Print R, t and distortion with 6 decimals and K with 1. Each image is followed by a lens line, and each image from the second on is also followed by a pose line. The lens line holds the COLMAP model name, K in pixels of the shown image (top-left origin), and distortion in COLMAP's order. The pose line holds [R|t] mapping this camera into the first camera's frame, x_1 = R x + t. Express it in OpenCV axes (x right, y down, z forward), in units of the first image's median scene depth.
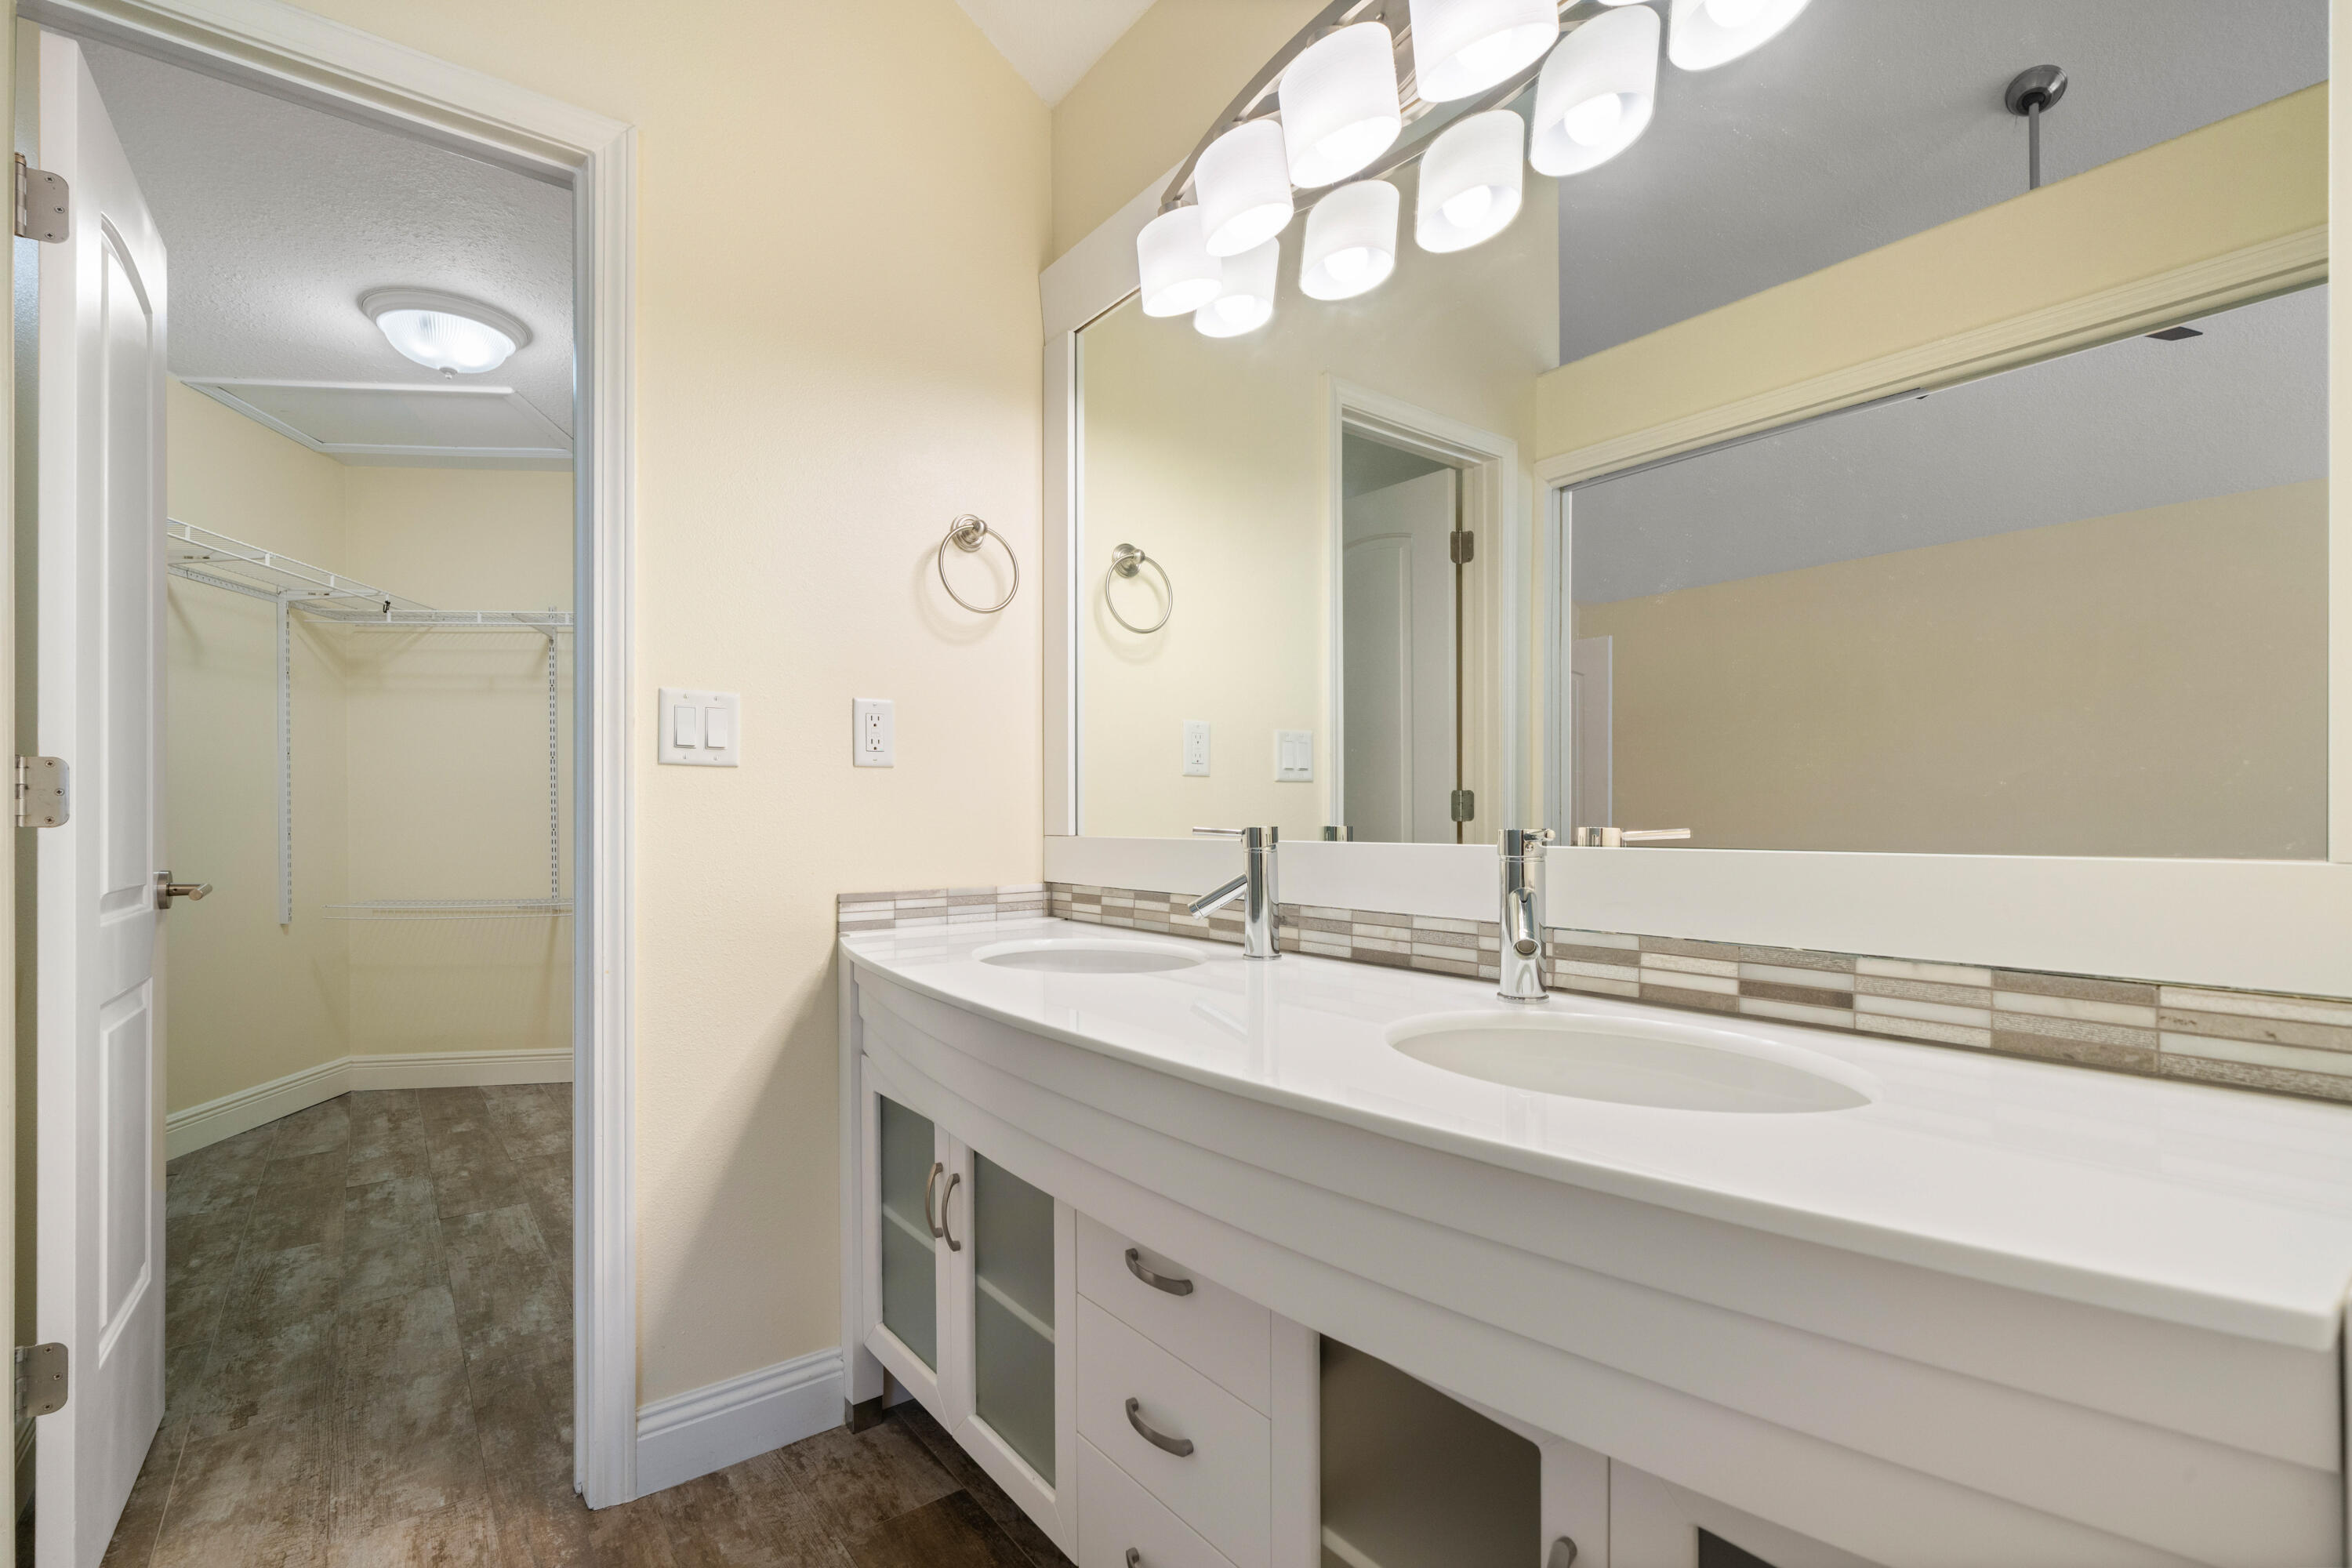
lens RADIAL K [[1052.3, 0, 1170.8], [0, 1052.3, 812.9], [0, 0, 1]] dist [0.000737, 0.000157]
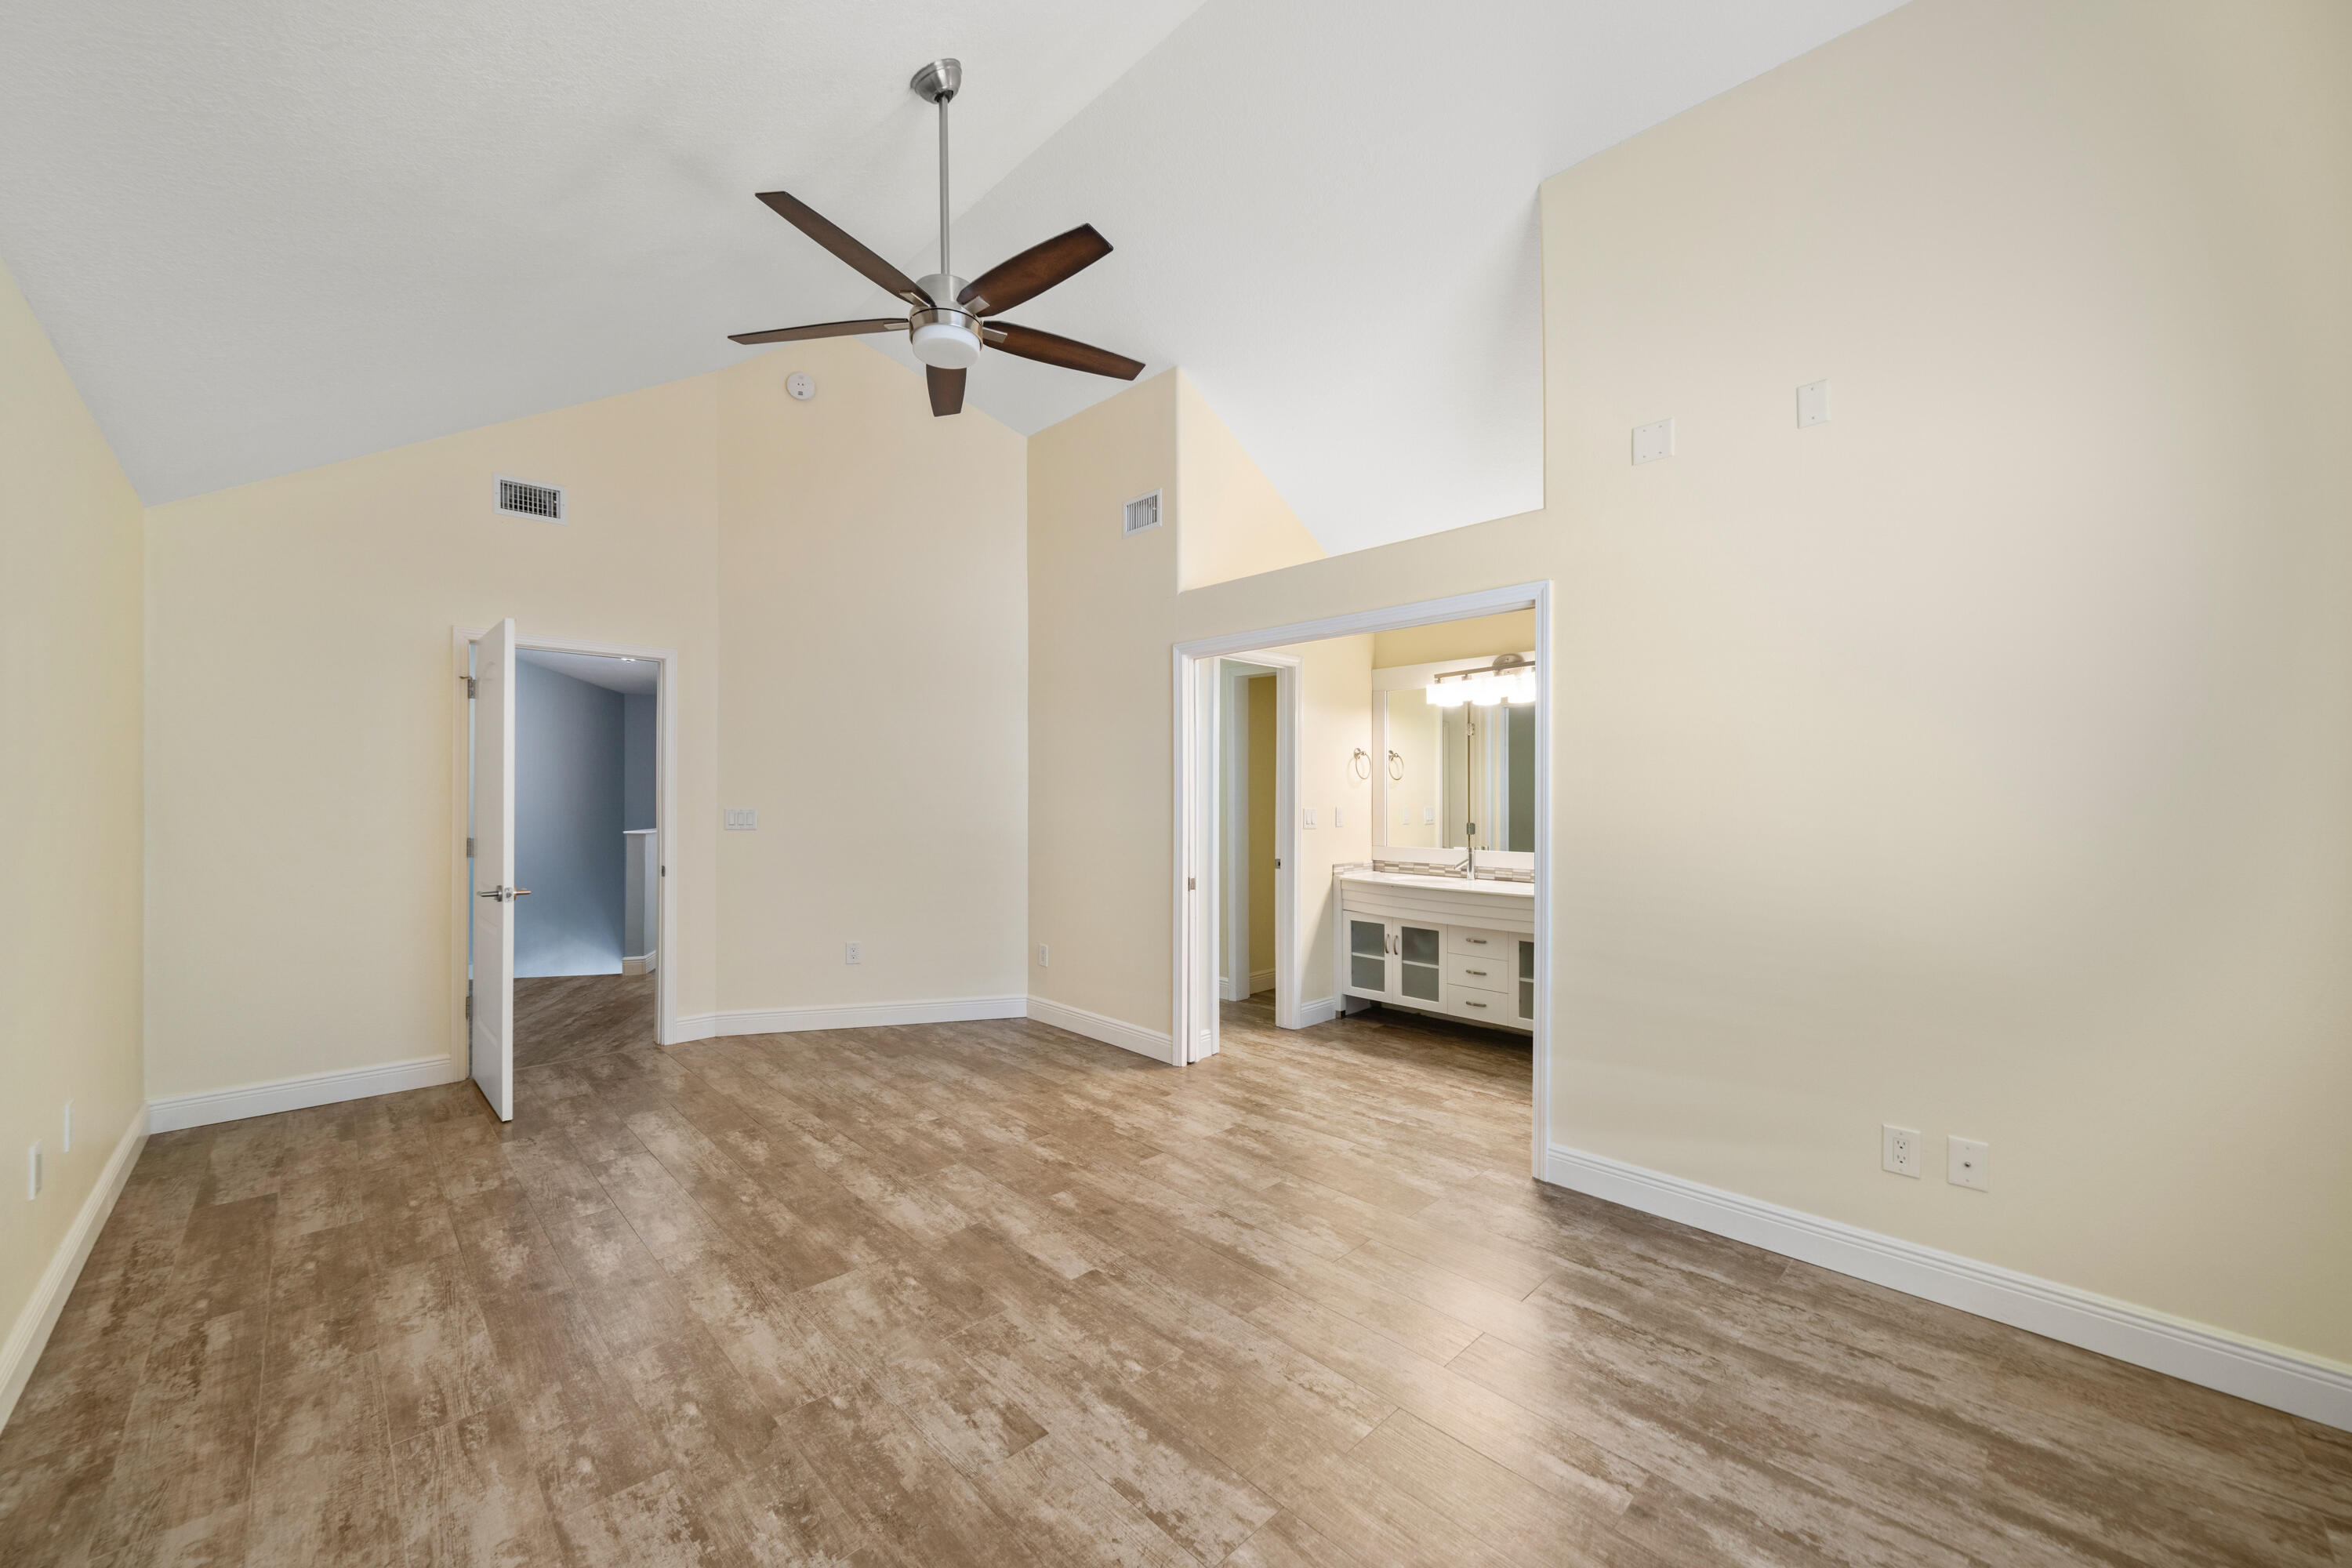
lens RADIAL K [[883.0, 0, 1176.0], [0, 883.0, 784.0], [0, 0, 1]] dist [-0.002157, 0.000008]
pose [[0.991794, 0.004290, 0.127776, -1.460180], [-0.002581, 0.999905, -0.013538, -0.175850], [-0.127822, 0.013098, 0.991711, -2.181438]]
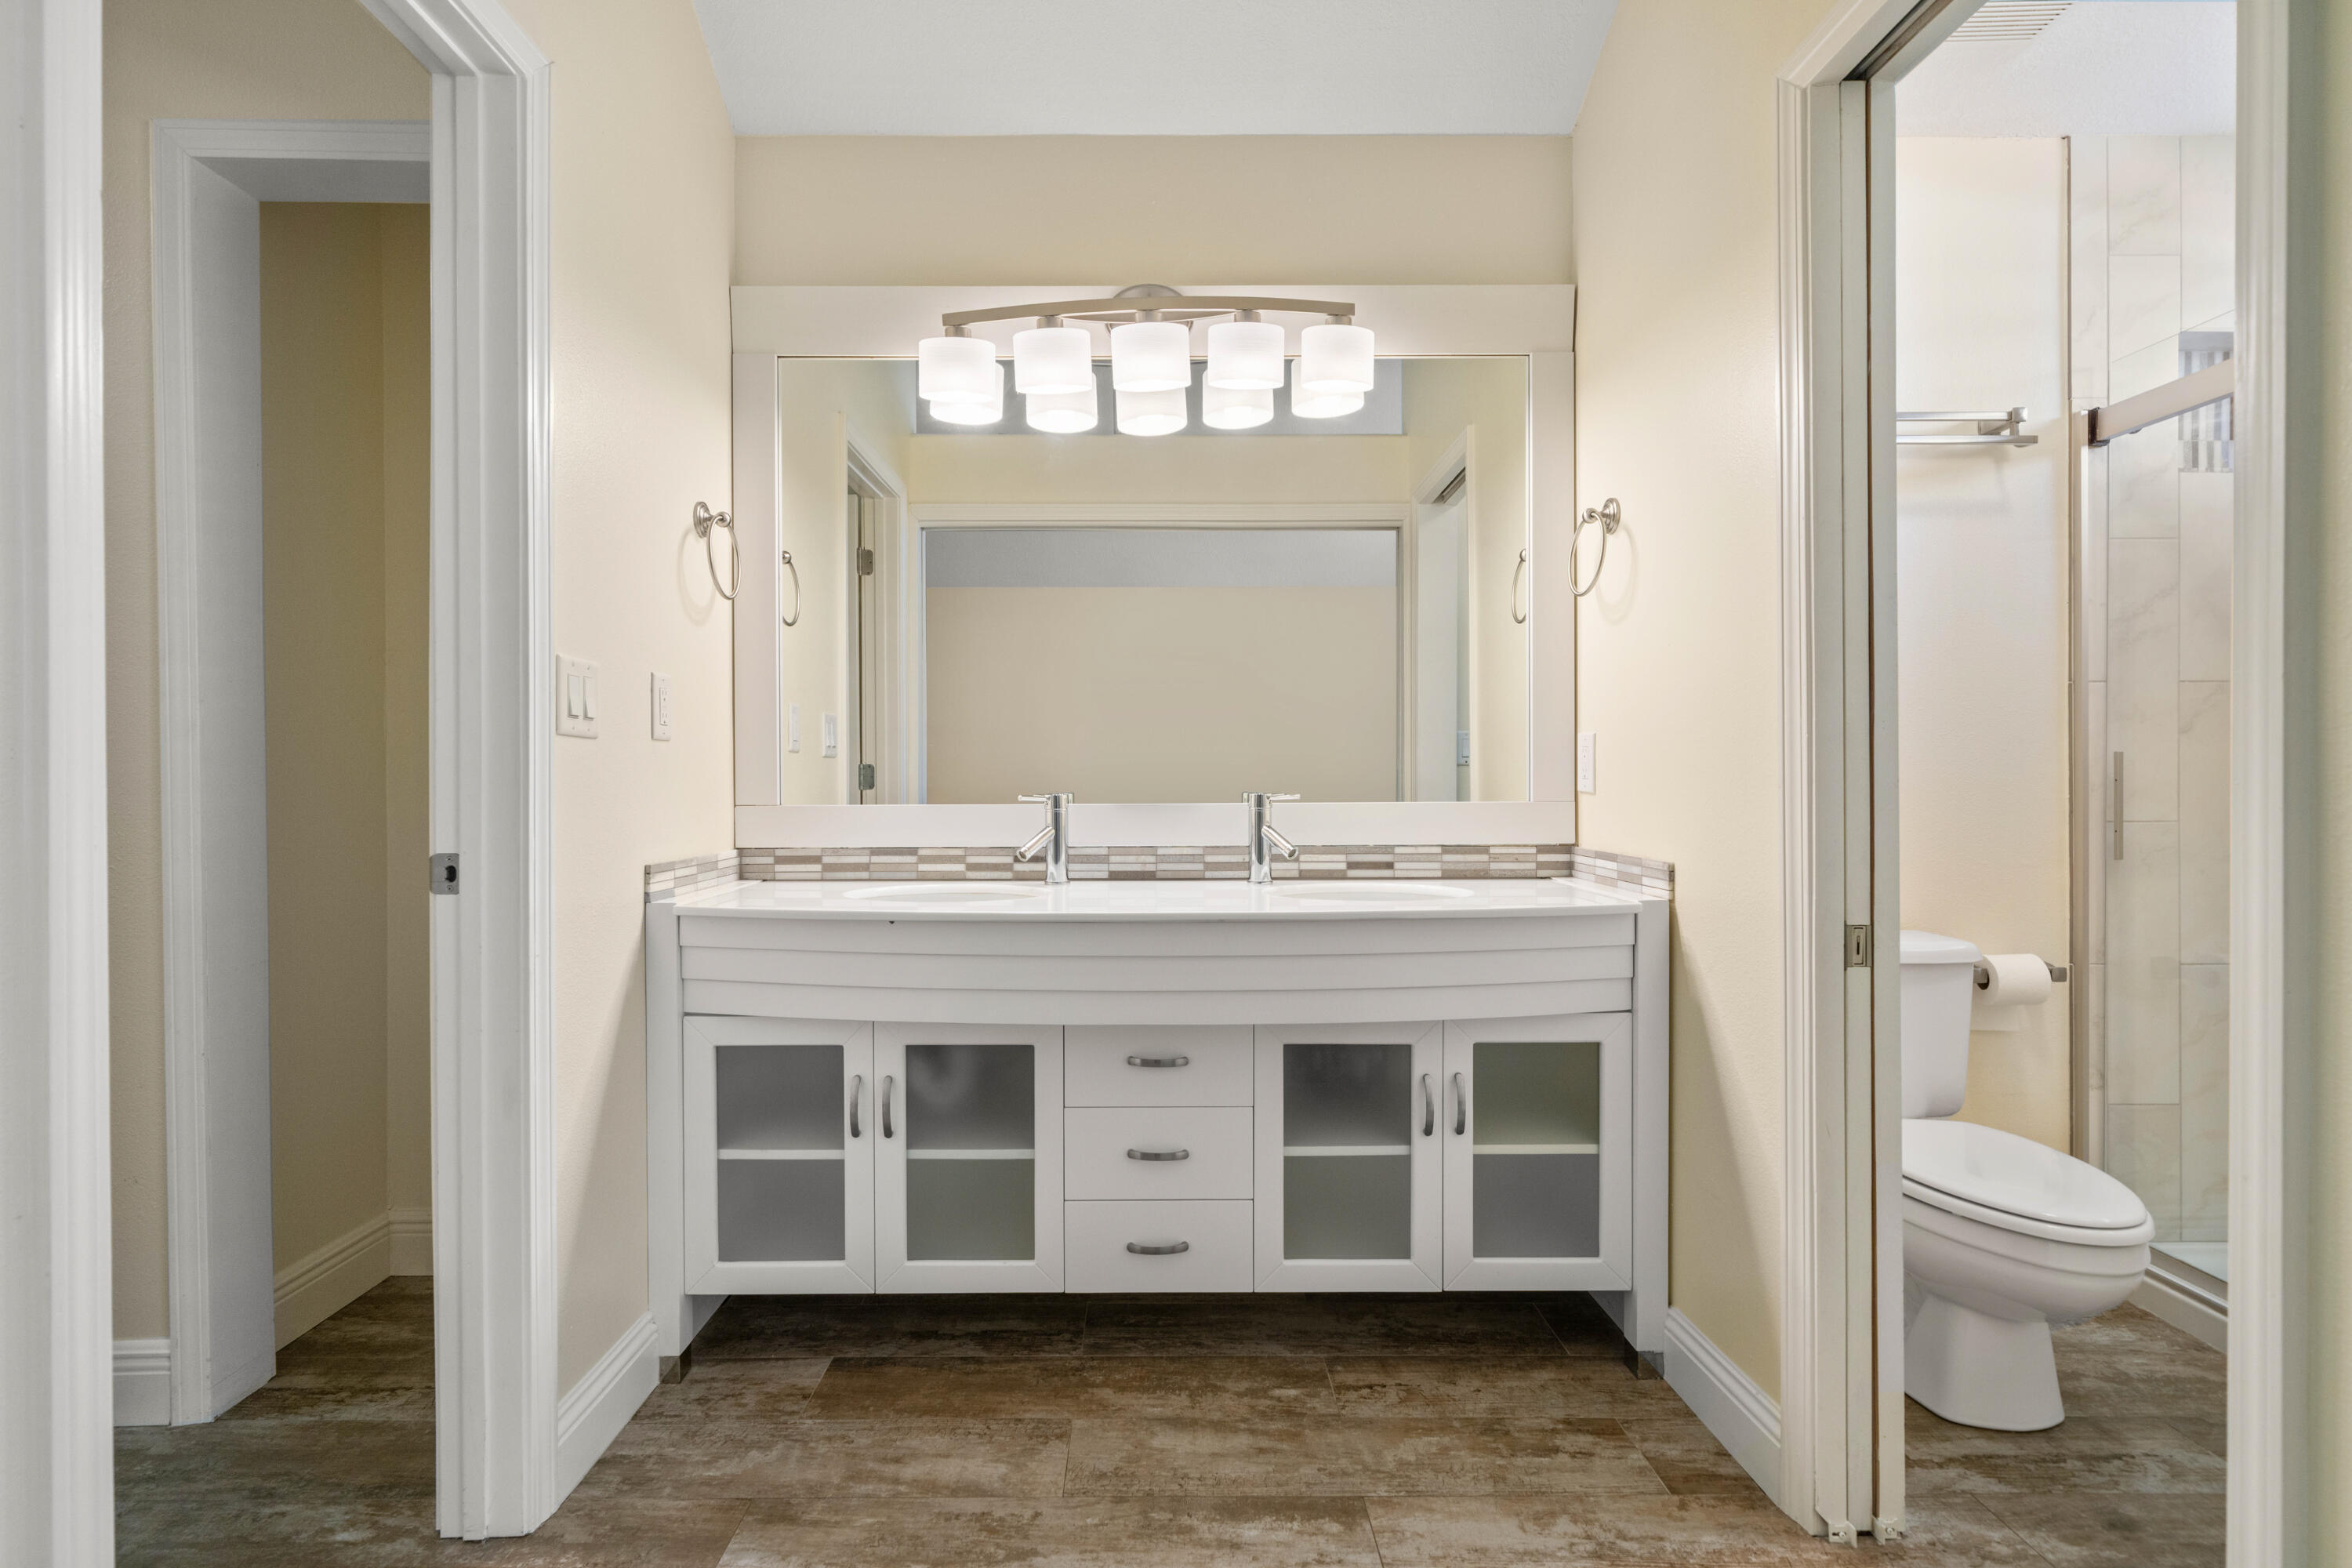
lens RADIAL K [[1113.2, 0, 1137.8], [0, 1113.2, 793.1], [0, 0, 1]] dist [0.020853, 0.000189]
pose [[0.601547, -0.007060, 0.798806, -1.095077], [-0.001576, 0.999949, 0.010025, -0.004505], [-0.798836, -0.007289, 0.601505, -0.027421]]
